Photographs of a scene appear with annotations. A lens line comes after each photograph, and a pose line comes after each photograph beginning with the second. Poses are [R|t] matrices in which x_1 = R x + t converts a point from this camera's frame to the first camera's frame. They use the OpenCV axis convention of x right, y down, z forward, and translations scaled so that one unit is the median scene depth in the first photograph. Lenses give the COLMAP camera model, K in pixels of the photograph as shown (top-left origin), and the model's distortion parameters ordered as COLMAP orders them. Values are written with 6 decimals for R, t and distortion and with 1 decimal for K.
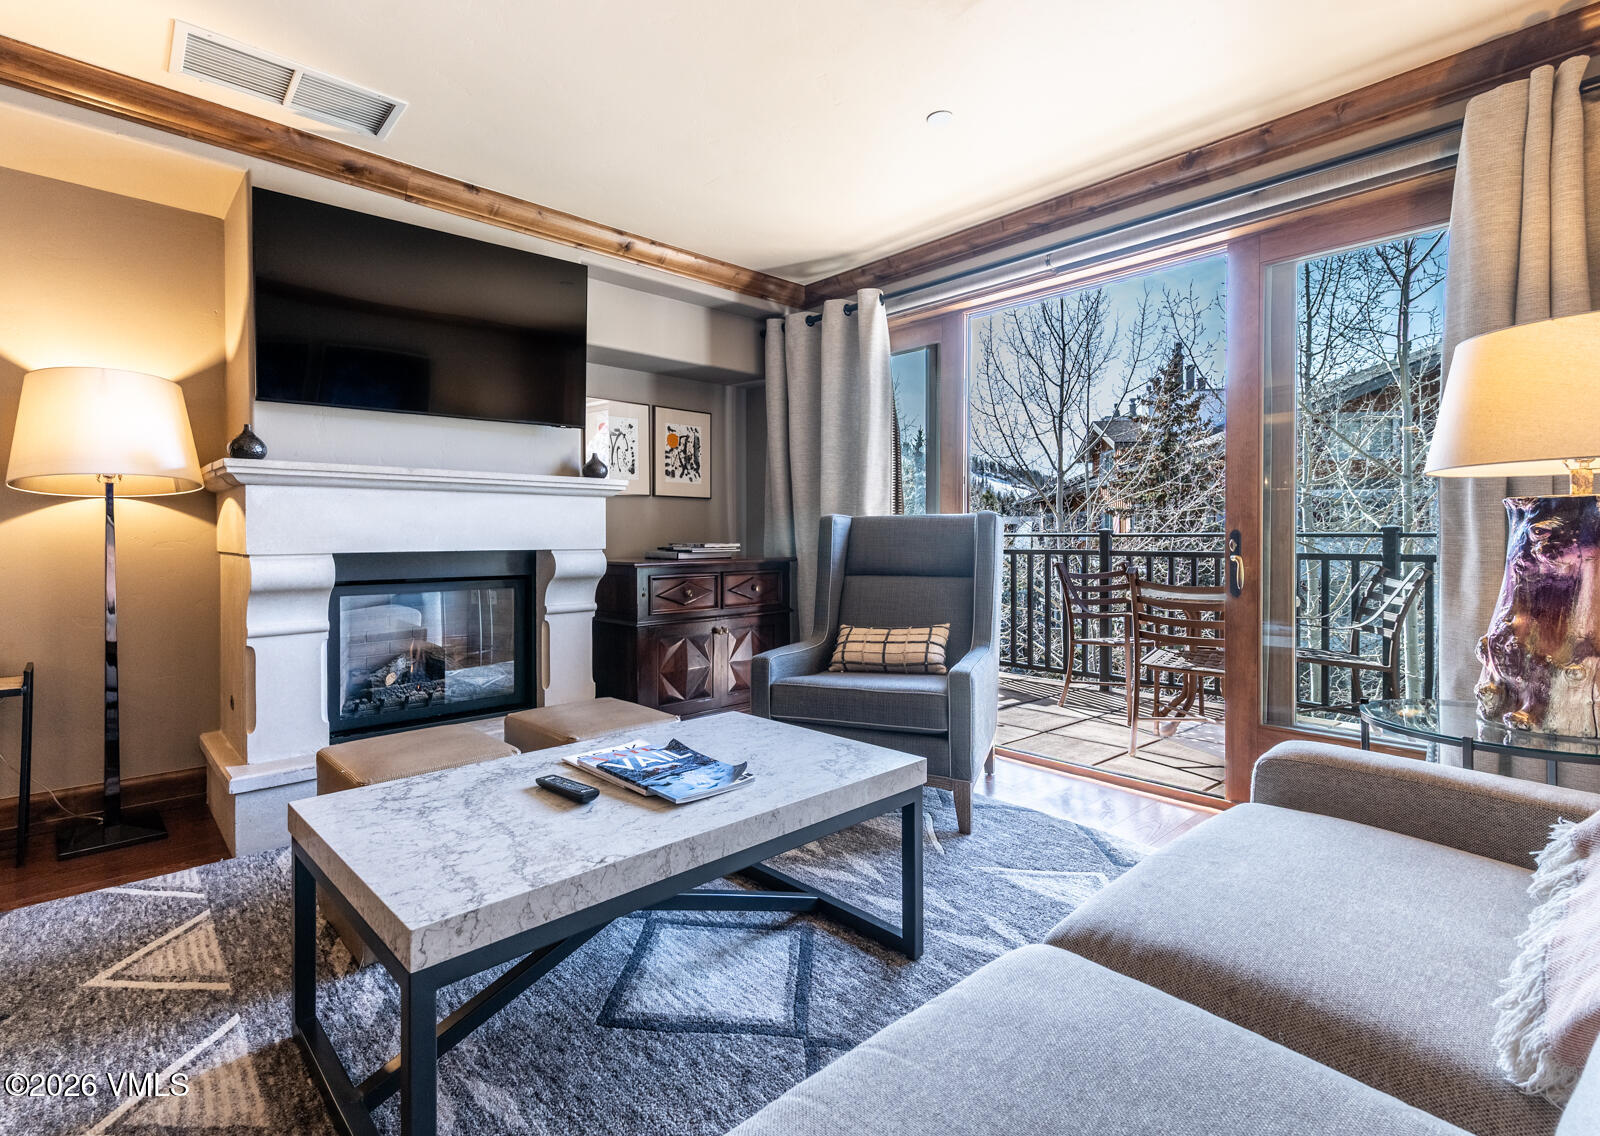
lens RADIAL K [[756.8, 0, 792.8], [0, 756.8, 531.7], [0, 0, 1]] dist [-0.000581, 0.000007]
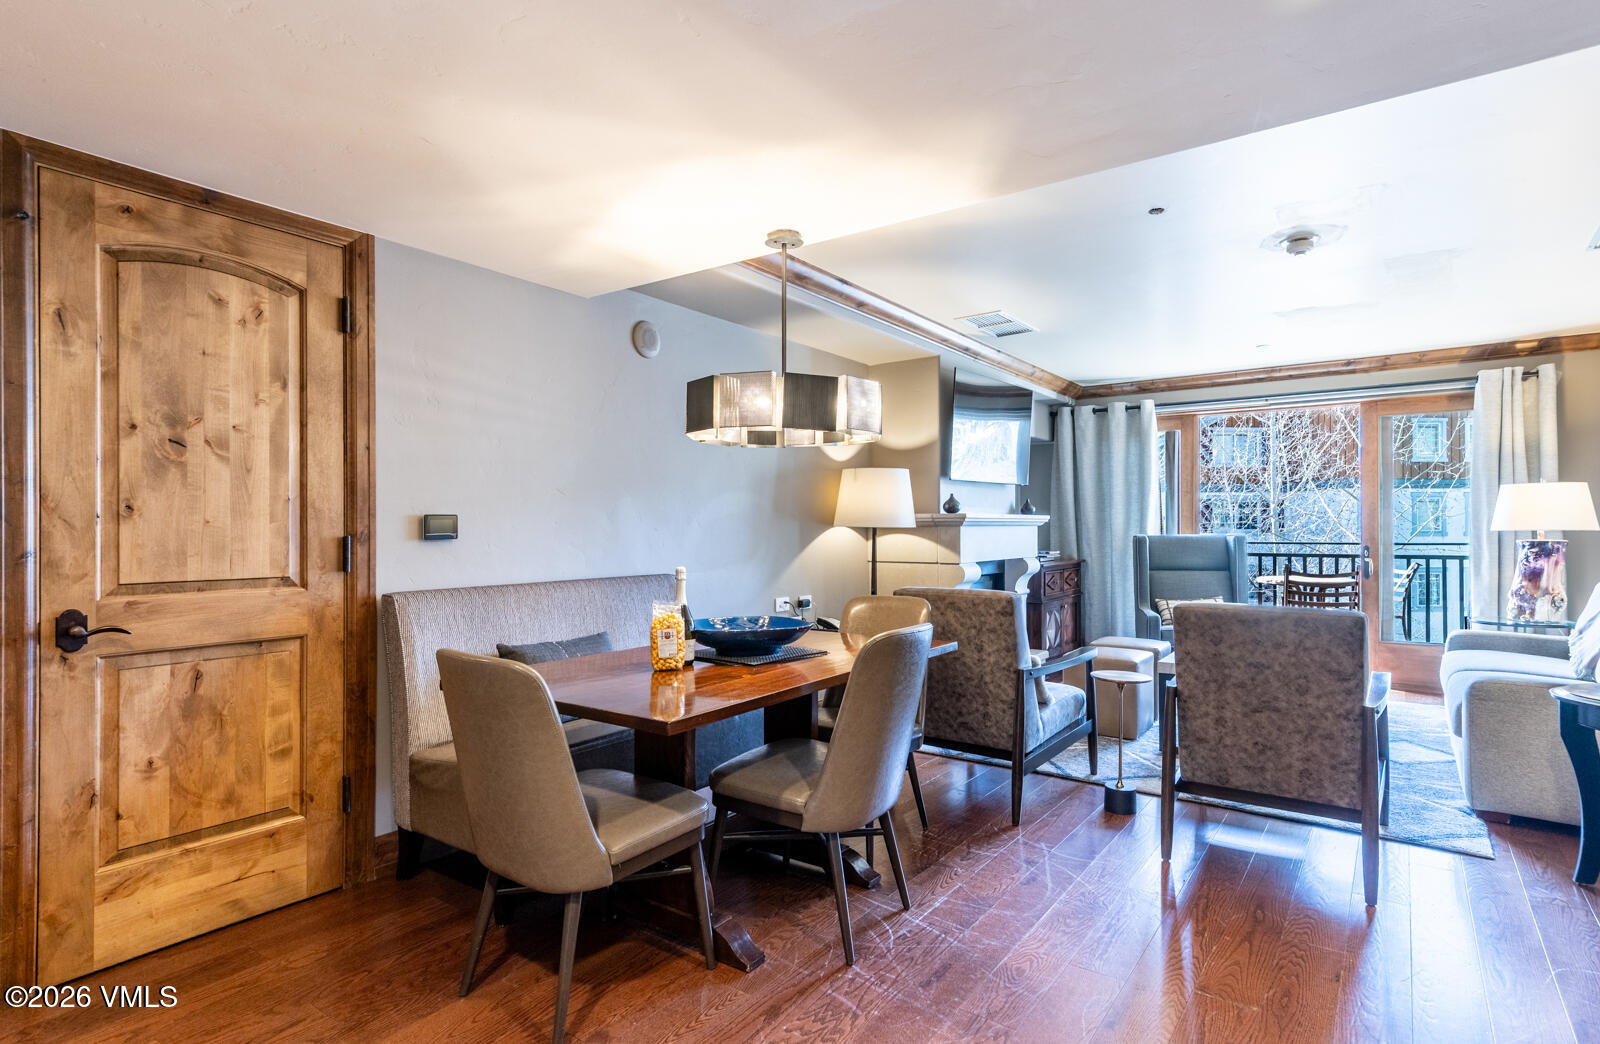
lens RADIAL K [[848.2, 0, 854.2], [0, 848.2, 522.0], [0, 0, 1]] dist [0.027826, -0.000239]
pose [[0.969926, -0.000322, 0.243401, -0.907783], [0.001179, 0.999994, -0.003376, -0.040497], [-0.243398, 0.003561, 0.969920, -0.610324]]
